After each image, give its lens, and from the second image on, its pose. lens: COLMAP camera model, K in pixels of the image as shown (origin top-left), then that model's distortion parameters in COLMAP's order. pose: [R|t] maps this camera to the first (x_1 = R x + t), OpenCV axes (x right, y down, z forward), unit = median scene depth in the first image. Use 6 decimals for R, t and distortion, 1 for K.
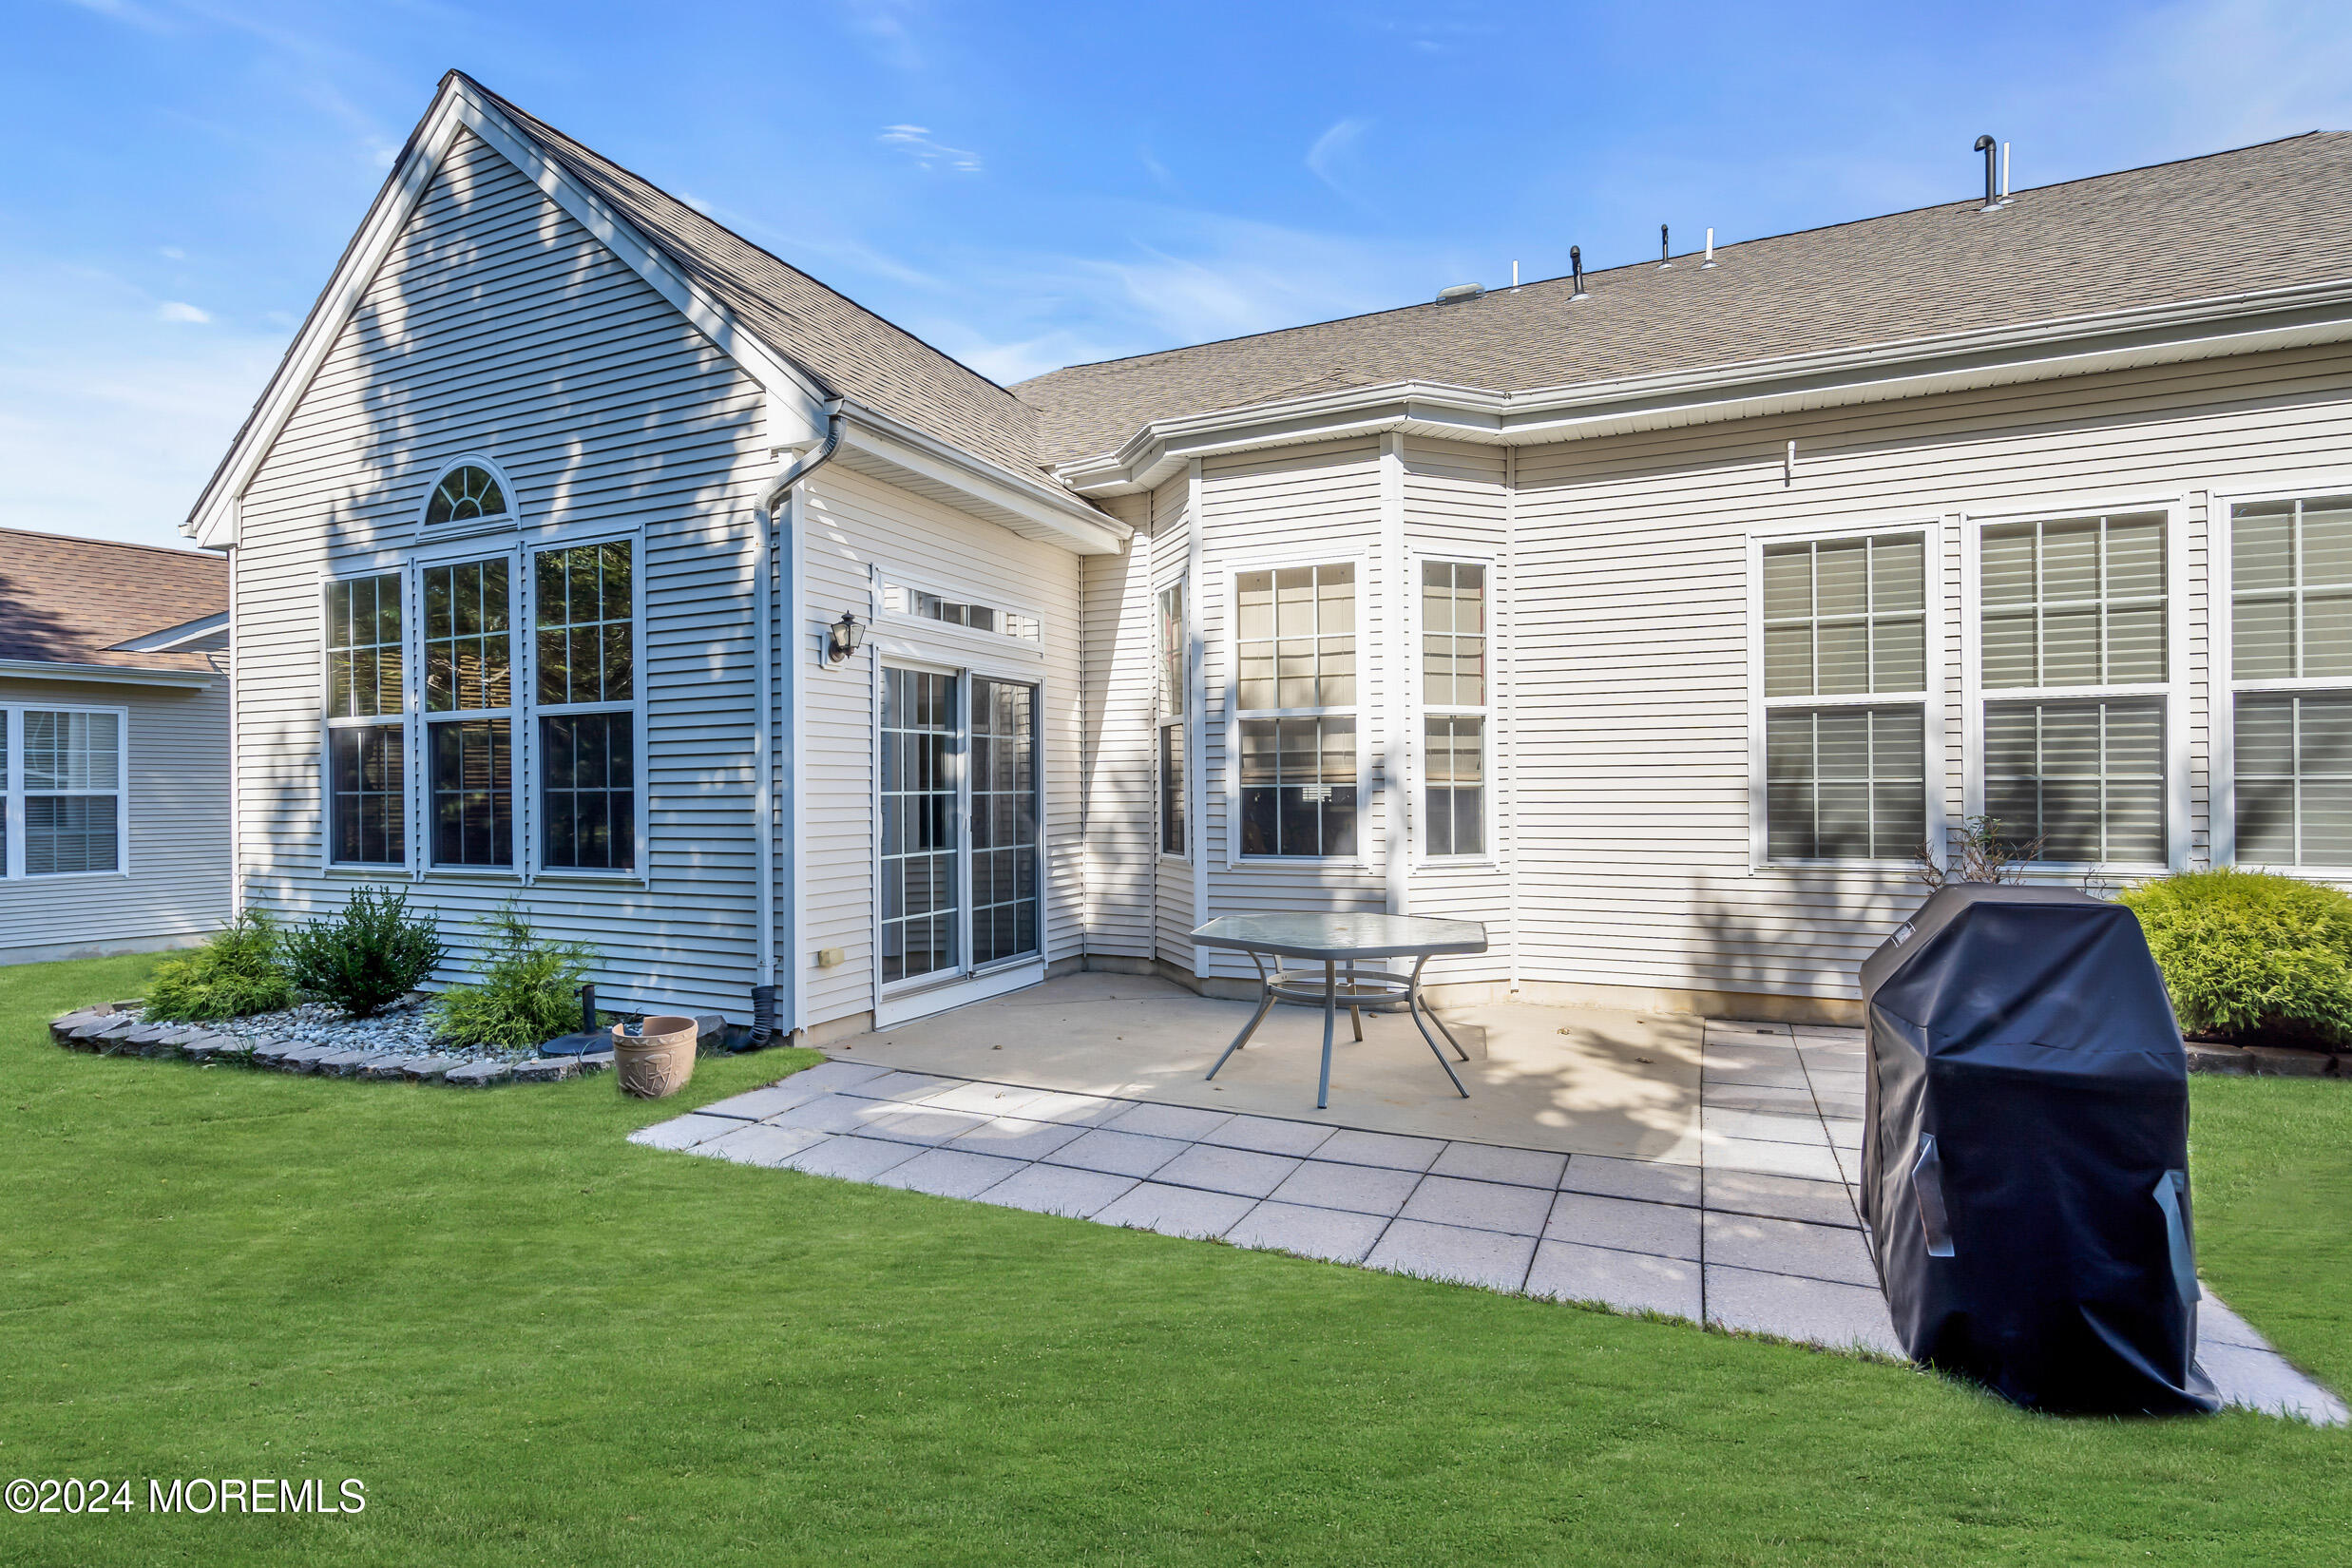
lens RADIAL K [[1118.7, 0, 1176.0], [0, 1118.7, 784.0], [0, 0, 1]] dist [-0.000312, 0.000231]
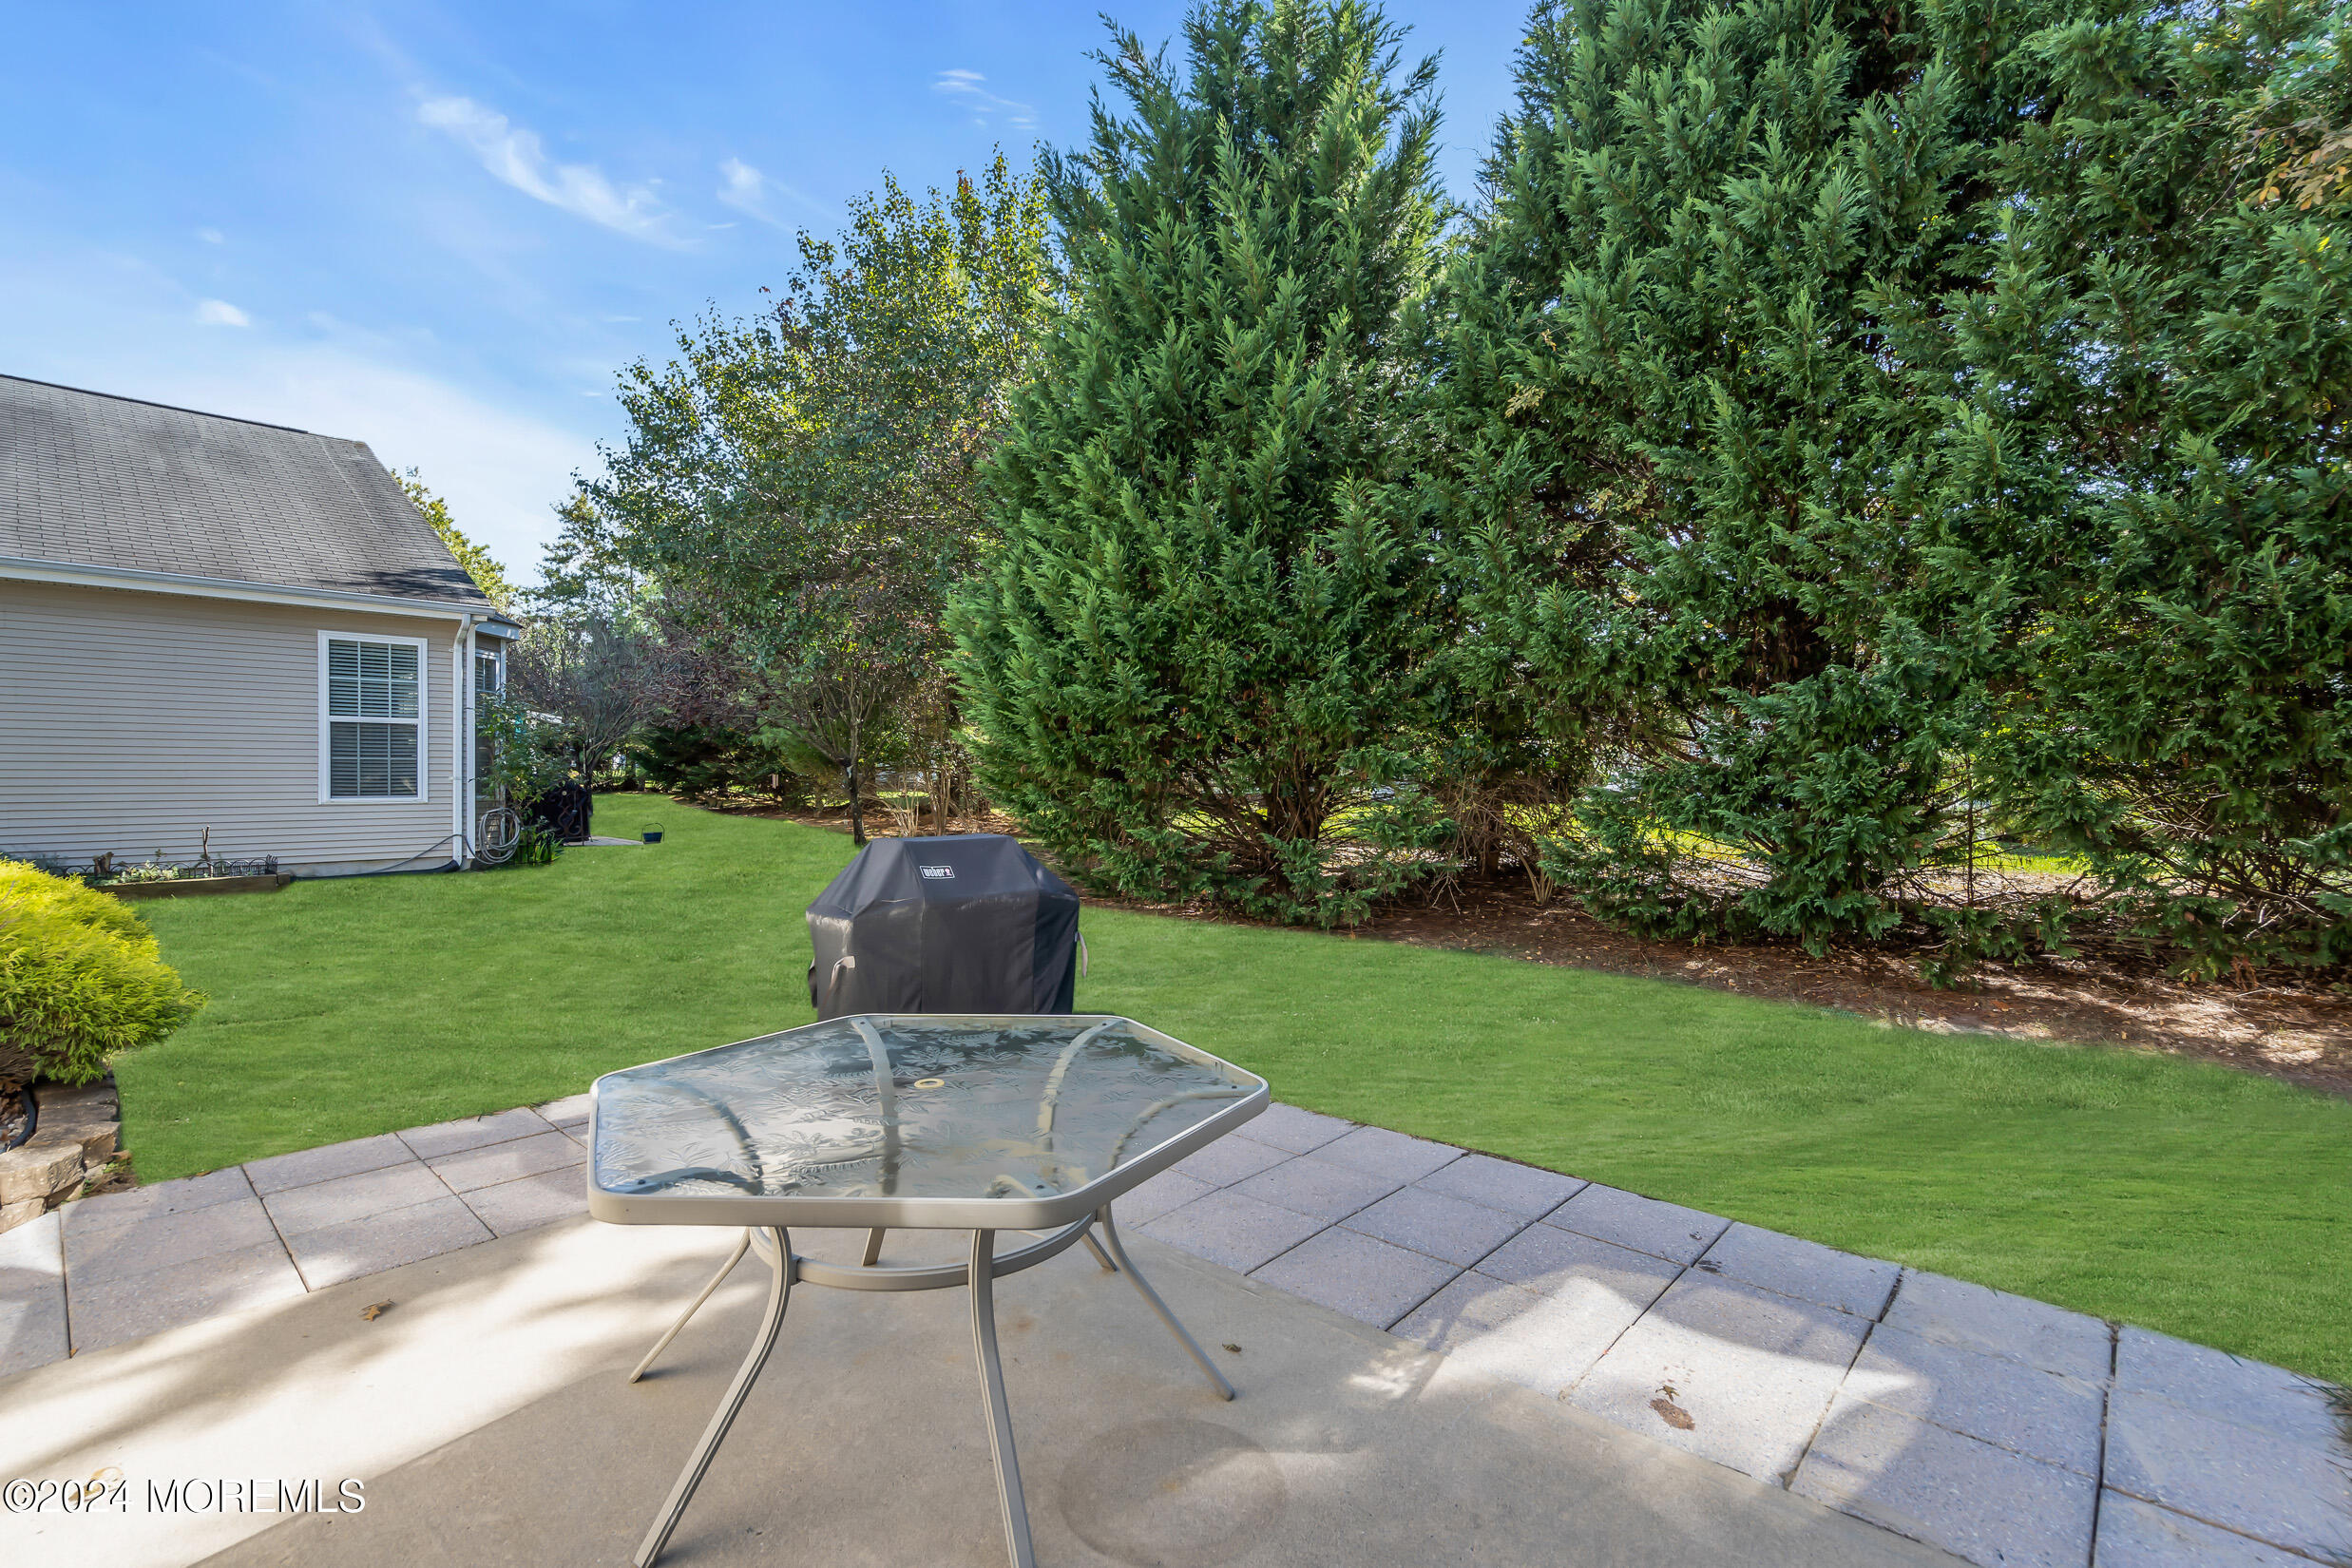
lens RADIAL K [[1072.3, 0, 1176.0], [0, 1072.3, 784.0], [0, 0, 1]] dist [-0.005096, -0.000105]
pose [[-0.948222, 0.004941, 0.317569, -0.111560], [0.005233, 0.999986, 0.000066, 0.004646], [-0.317564, 0.001724, -0.948235, 1.664733]]
